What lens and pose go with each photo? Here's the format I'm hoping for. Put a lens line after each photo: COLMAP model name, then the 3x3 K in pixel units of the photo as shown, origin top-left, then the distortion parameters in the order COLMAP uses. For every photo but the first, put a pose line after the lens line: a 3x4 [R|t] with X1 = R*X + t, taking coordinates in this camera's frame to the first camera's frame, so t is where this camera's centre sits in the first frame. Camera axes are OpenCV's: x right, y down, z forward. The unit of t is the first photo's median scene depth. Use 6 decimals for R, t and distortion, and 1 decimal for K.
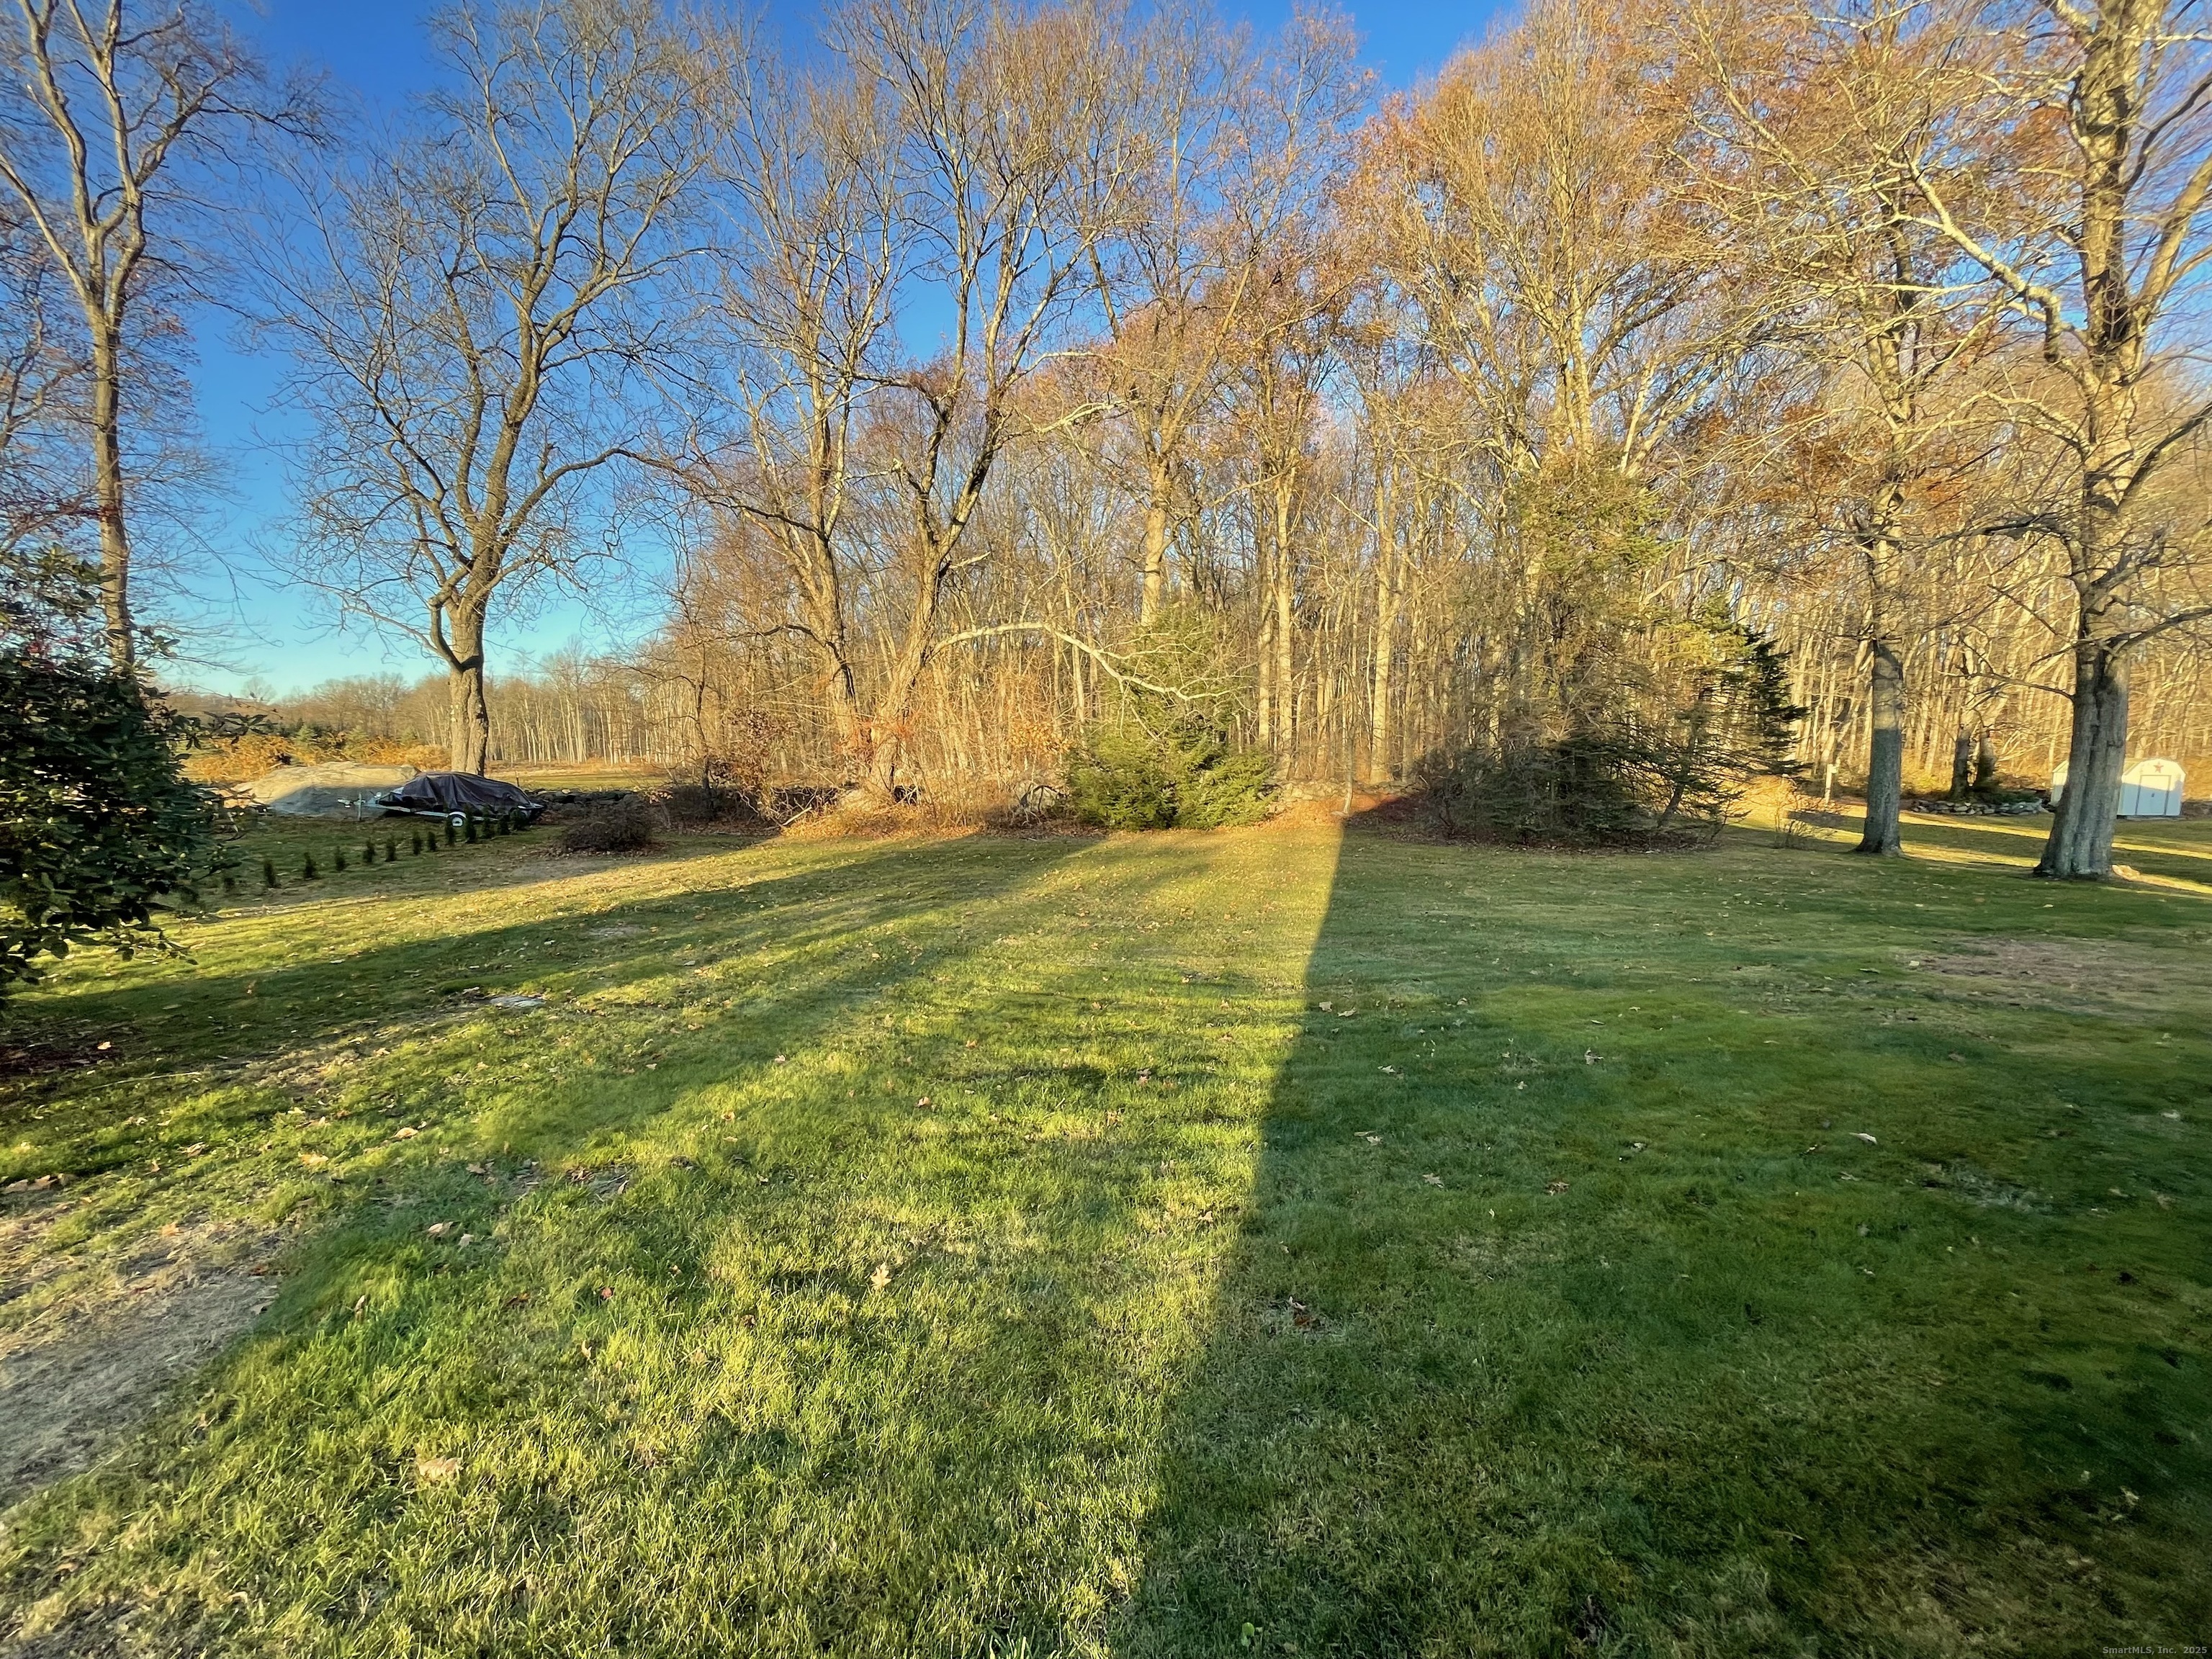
lens RADIAL K [[893.8, 0, 1100.6], [0, 893.8, 821.9], [0, 0, 1]] dist [-0.002962, 0.000158]
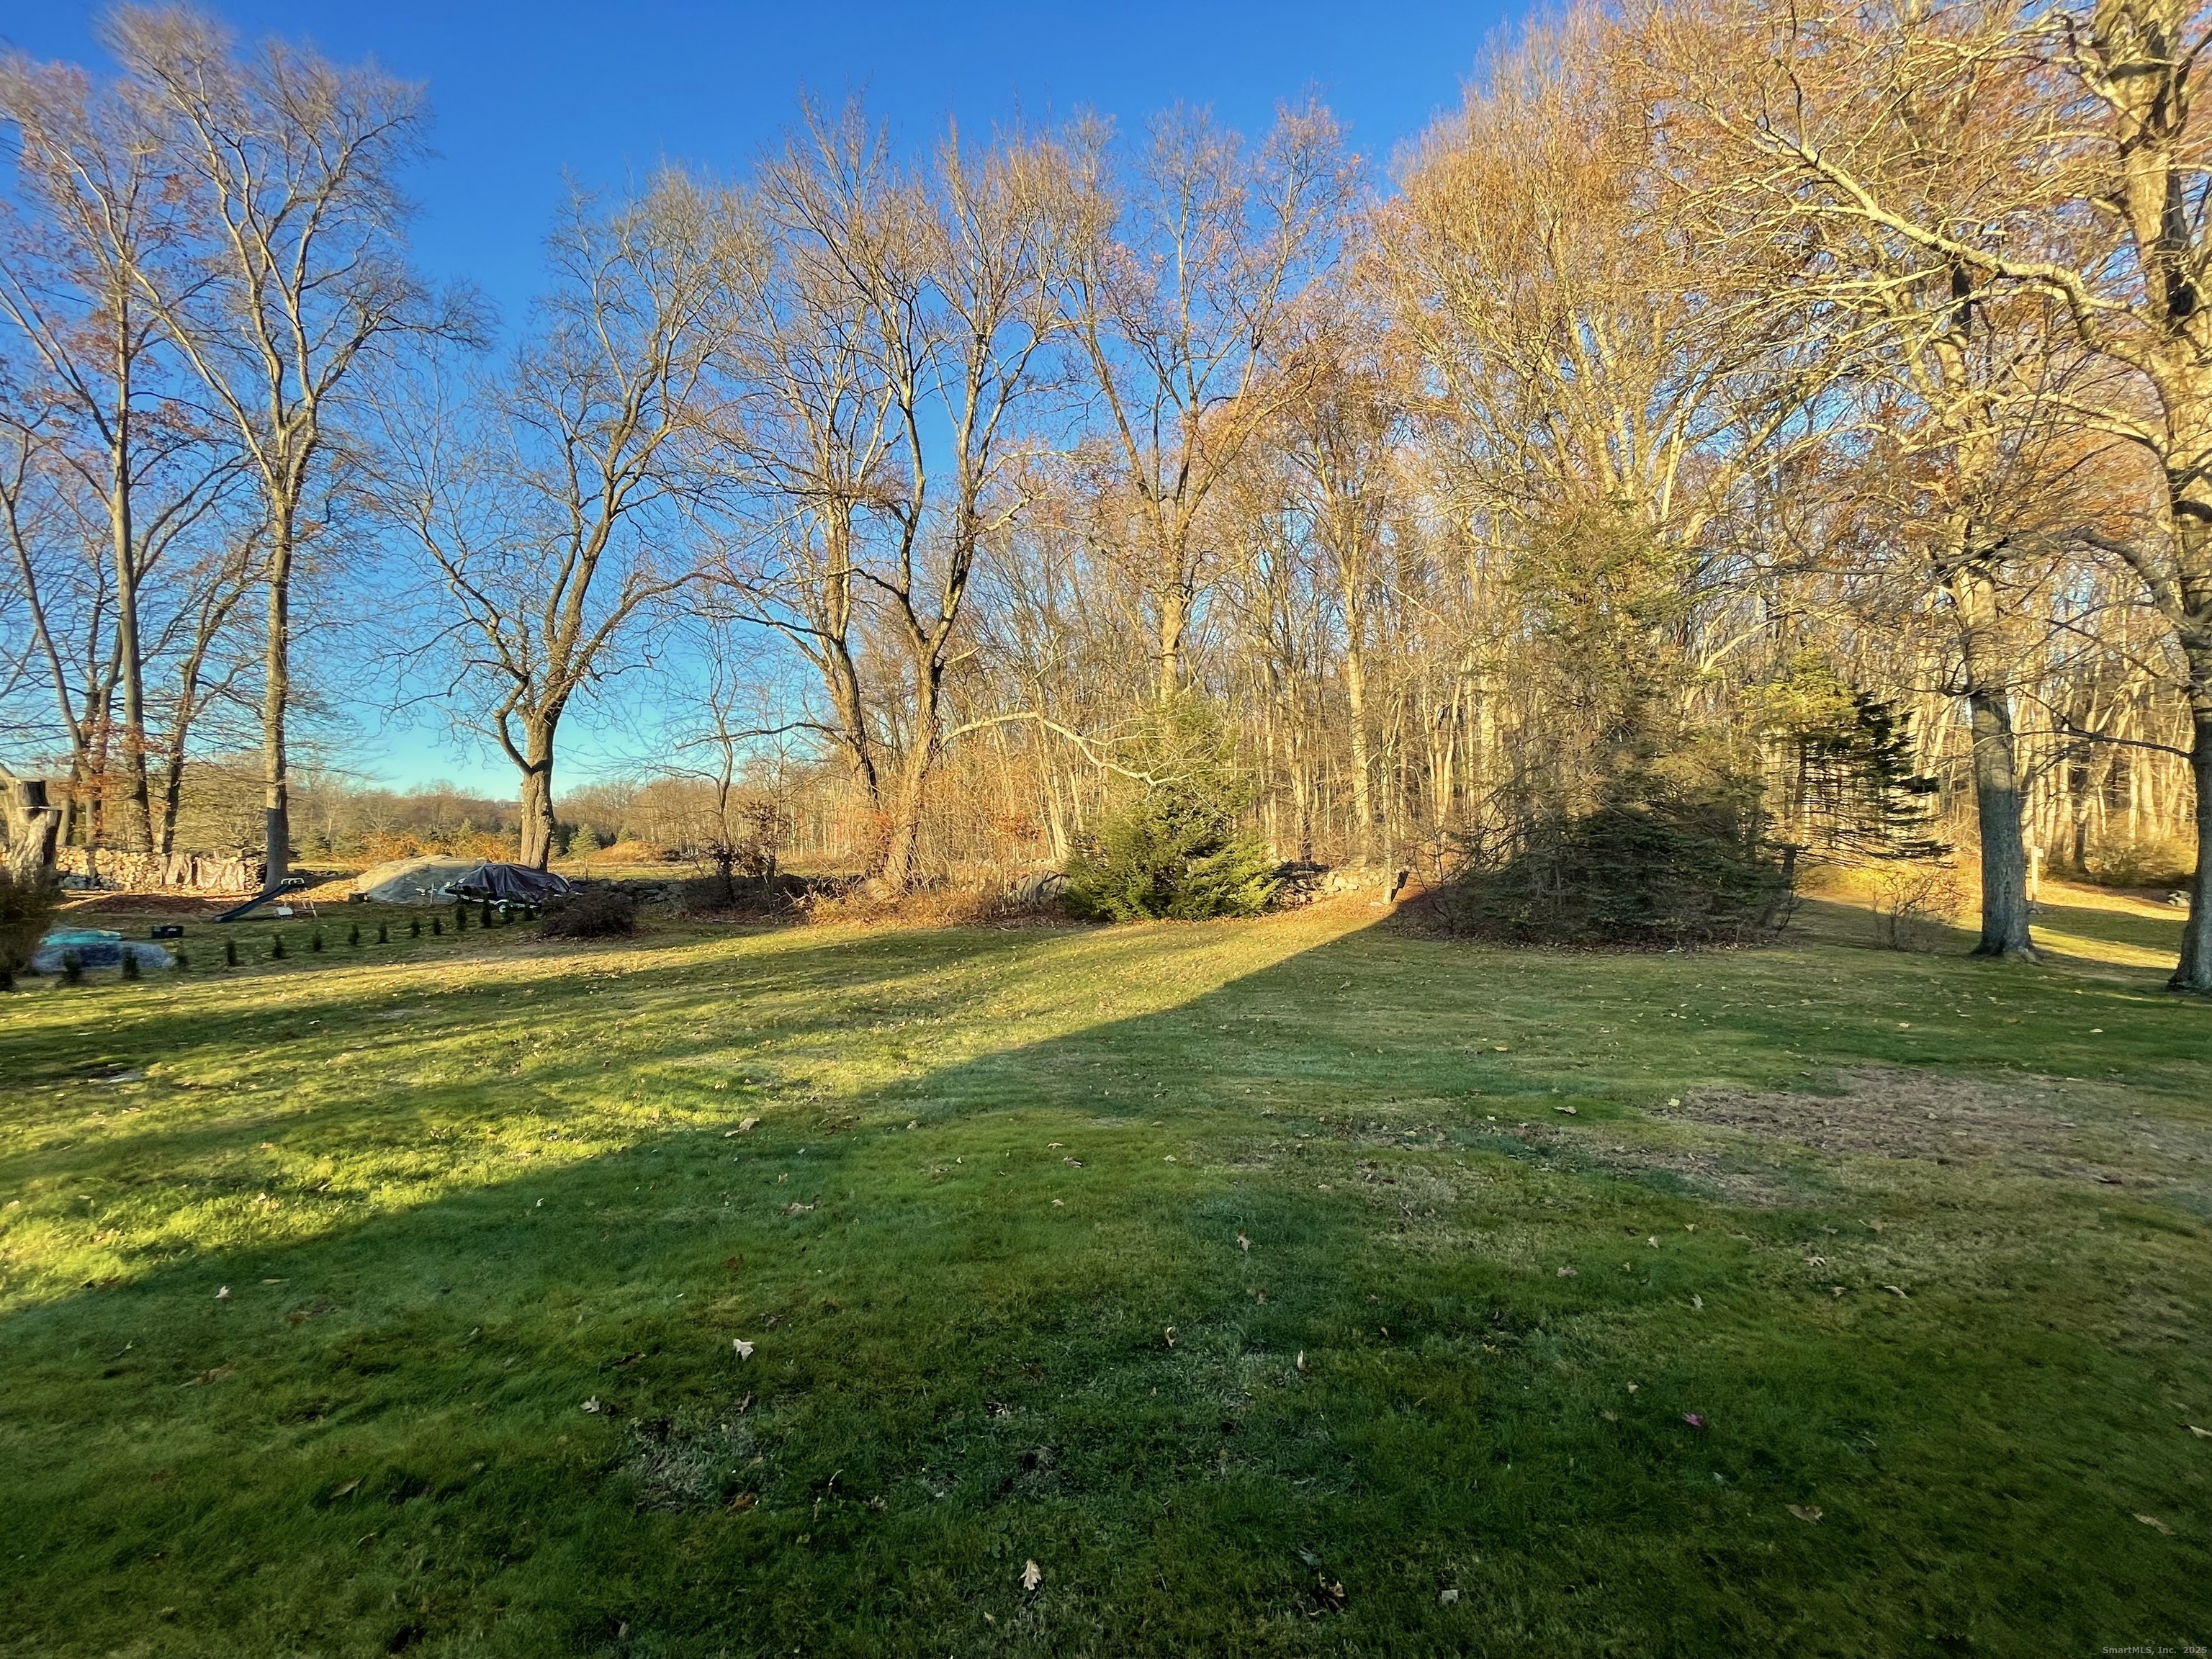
lens RADIAL K [[893.8, 0, 1113.4], [0, 893.8, 824.1], [0, 0, 1]] dist [-0.002962, 0.000158]
pose [[0.981391, -0.013346, -0.191554, 0.335783], [-0.005083, 0.995427, -0.095393, -0.003771], [0.191951, 0.094591, 0.976835, 0.076785]]
